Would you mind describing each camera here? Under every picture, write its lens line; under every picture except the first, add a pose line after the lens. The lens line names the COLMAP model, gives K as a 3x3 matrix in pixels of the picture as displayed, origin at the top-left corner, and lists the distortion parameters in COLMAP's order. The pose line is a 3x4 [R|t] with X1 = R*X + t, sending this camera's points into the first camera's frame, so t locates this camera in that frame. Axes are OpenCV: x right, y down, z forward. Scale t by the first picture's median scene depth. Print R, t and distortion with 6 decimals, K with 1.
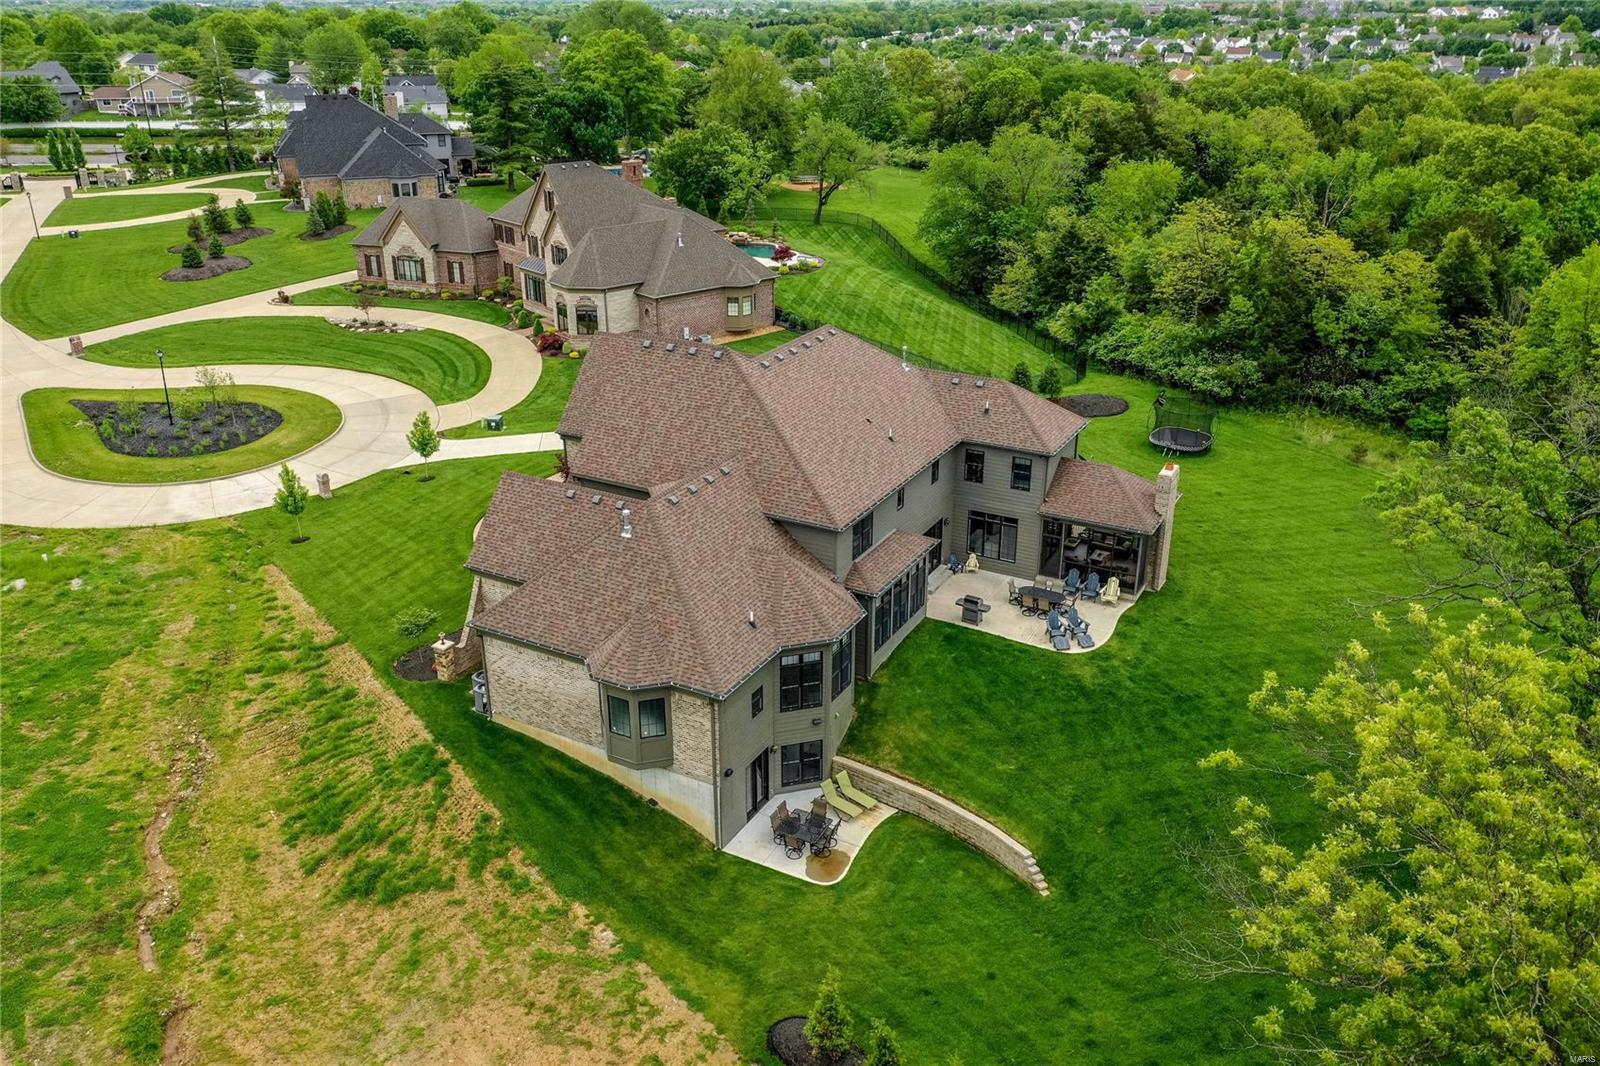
lens RADIAL K [[1266.0, 0, 792.2], [0, 1266.0, 527.4], [0, 0, 1]] dist [-0.000457, 0.001563]
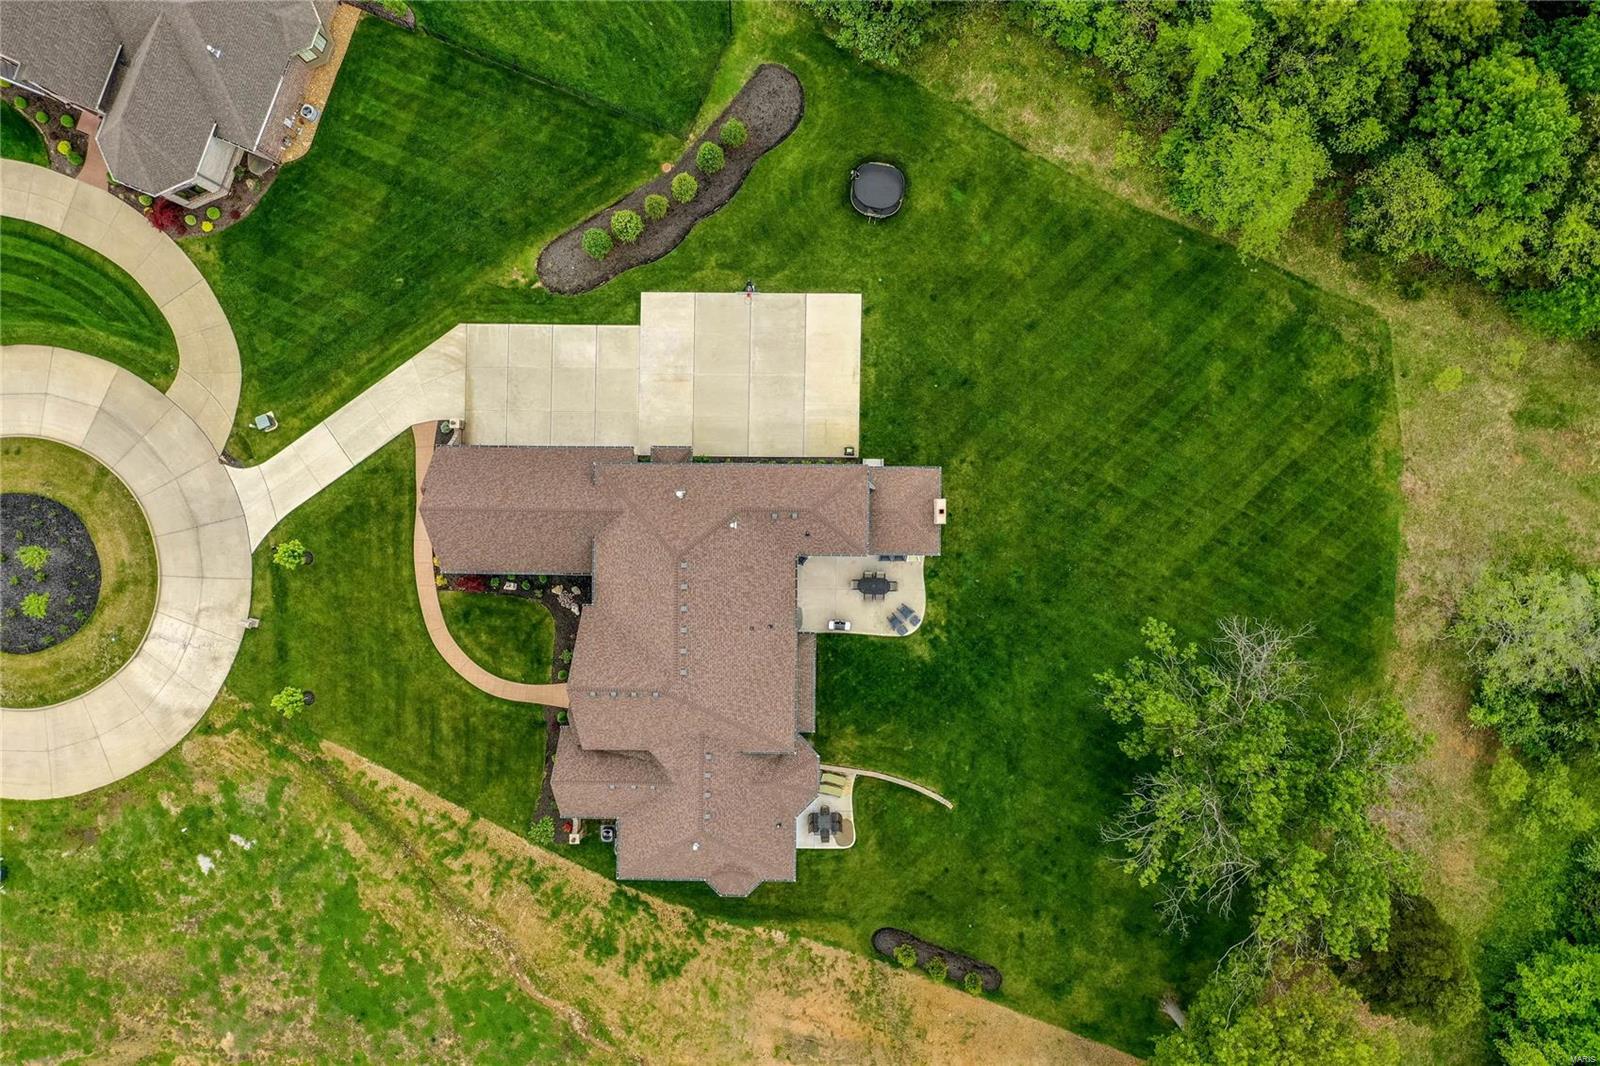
lens RADIAL K [[1266.0, 0, 803.3], [0, 1266.0, 532.2], [0, 0, 1]] dist [-0.000457, 0.001563]
pose [[0.878471, -0.477484, -0.017272, 0.155874], [0.199947, 0.334550, 0.920922, -1.162277], [-0.433947, -0.812457, 0.389364, 0.441894]]
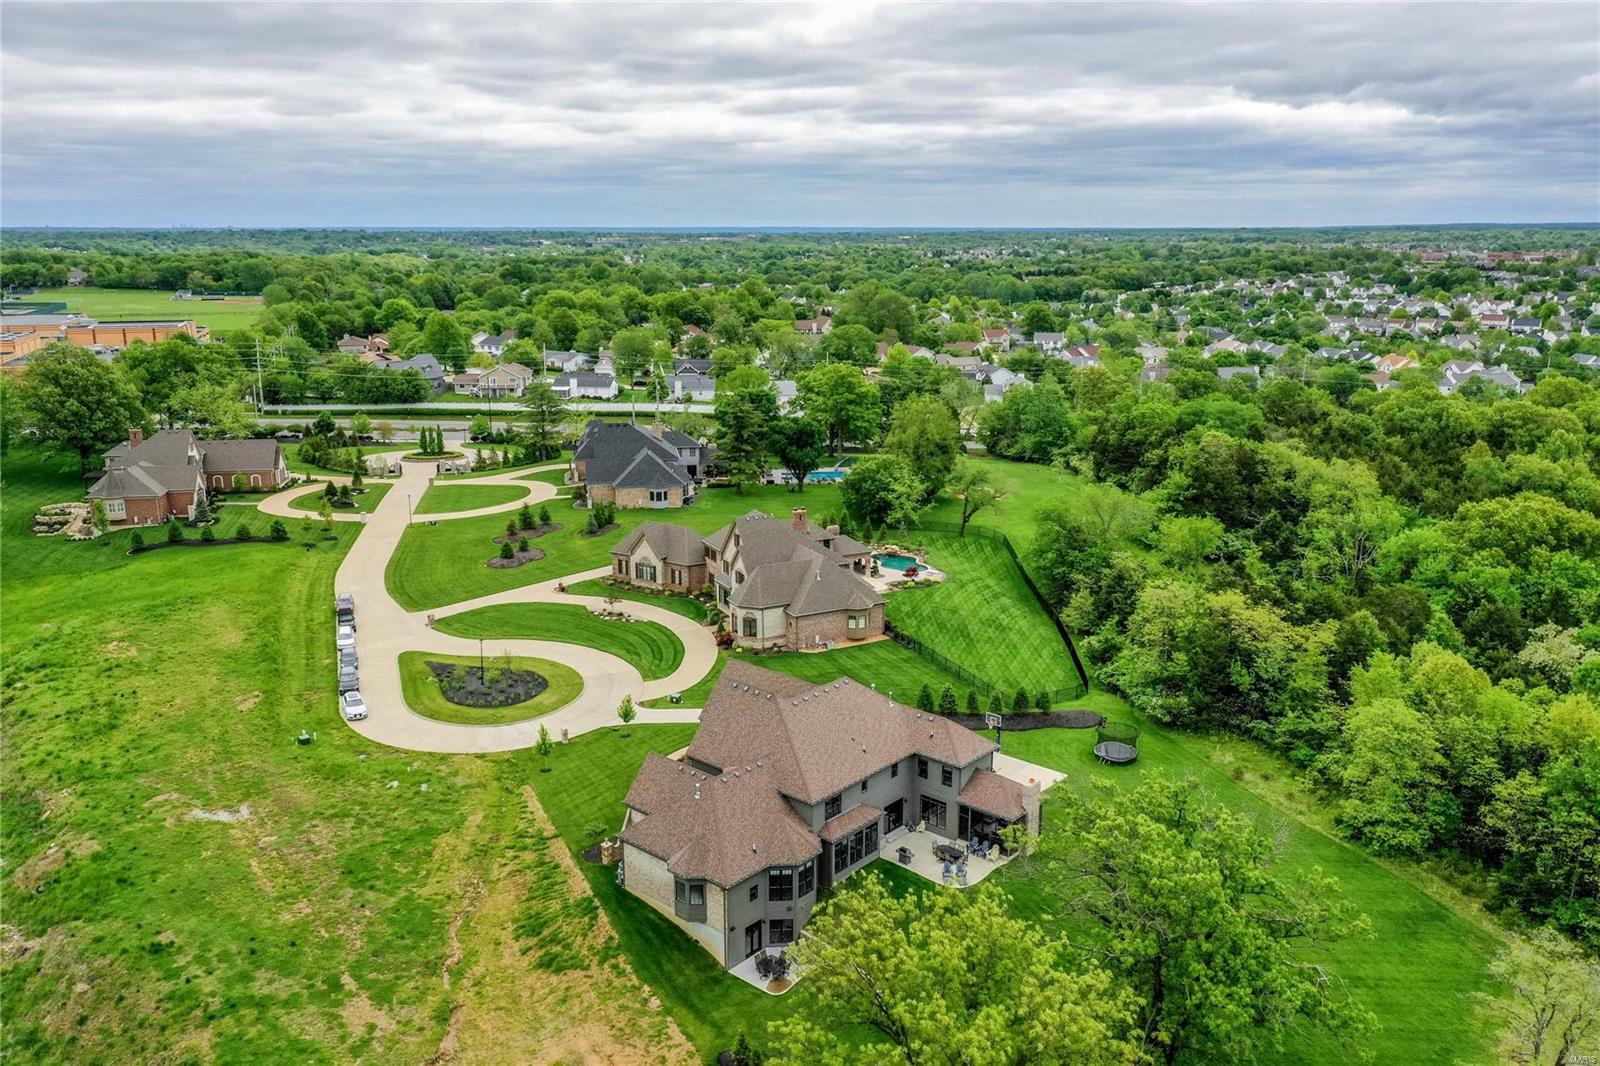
lens RADIAL K [[1266.0, 0, 793.7], [0, 1266.0, 534.0], [0, 0, 1]] dist [-0.000457, 0.001563]
pose [[0.976378, 0.053498, -0.209344, 0.280968], [-0.085758, 0.985232, -0.148202, -0.081970], [0.198324, 0.162654, 0.966546, -0.641502]]
